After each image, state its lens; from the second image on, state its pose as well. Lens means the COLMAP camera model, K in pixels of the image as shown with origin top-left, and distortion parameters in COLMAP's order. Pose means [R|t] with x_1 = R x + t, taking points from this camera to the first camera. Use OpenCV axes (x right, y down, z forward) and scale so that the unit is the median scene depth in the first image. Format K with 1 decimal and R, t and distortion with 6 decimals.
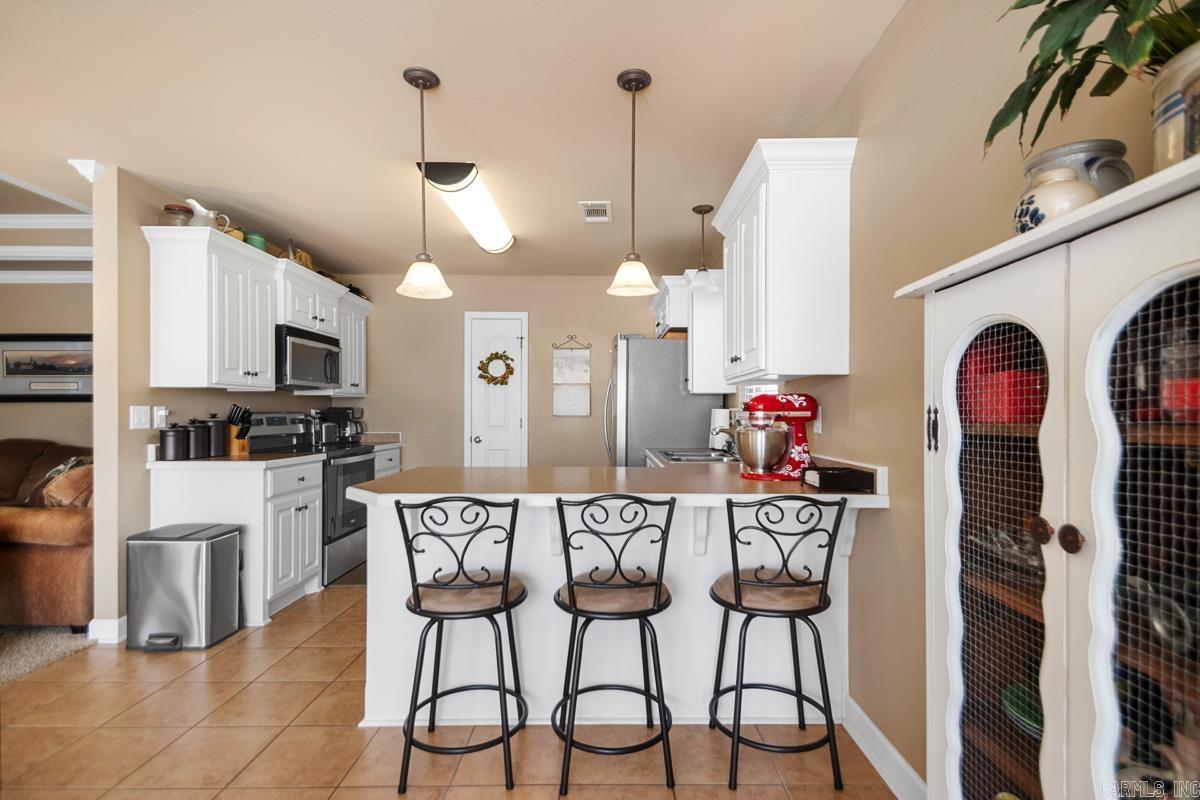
lens RADIAL K [[566.5, 0, 596.0], [0, 566.5, 406.5], [0, 0, 1]] dist [0.011296, -0.010106]
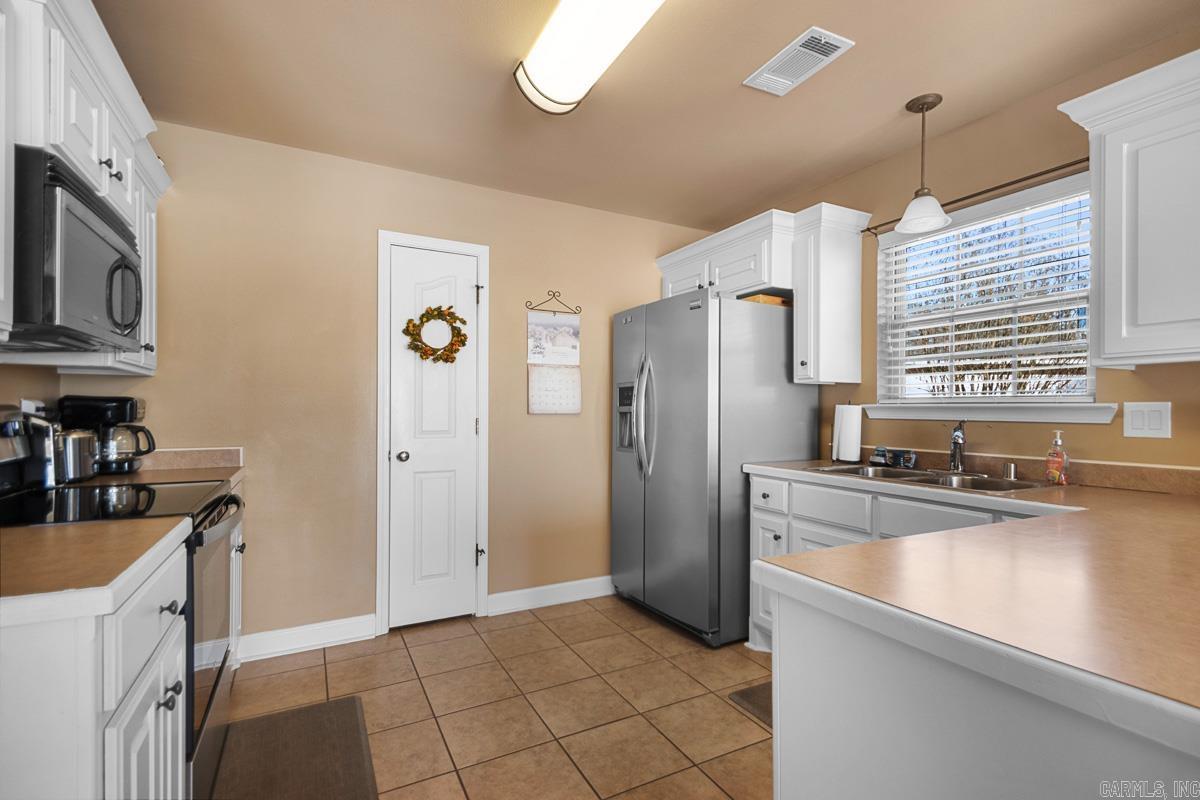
lens RADIAL K [[566.5, 0, 604.3], [0, 566.5, 401.8], [0, 0, 1]] dist [0.011296, -0.010106]
pose [[0.872093, 0.008195, 0.489272, -0.312042], [-0.007298, 0.999966, -0.003742, 0.004191], [-0.489287, -0.000307, 0.872123, 0.400813]]
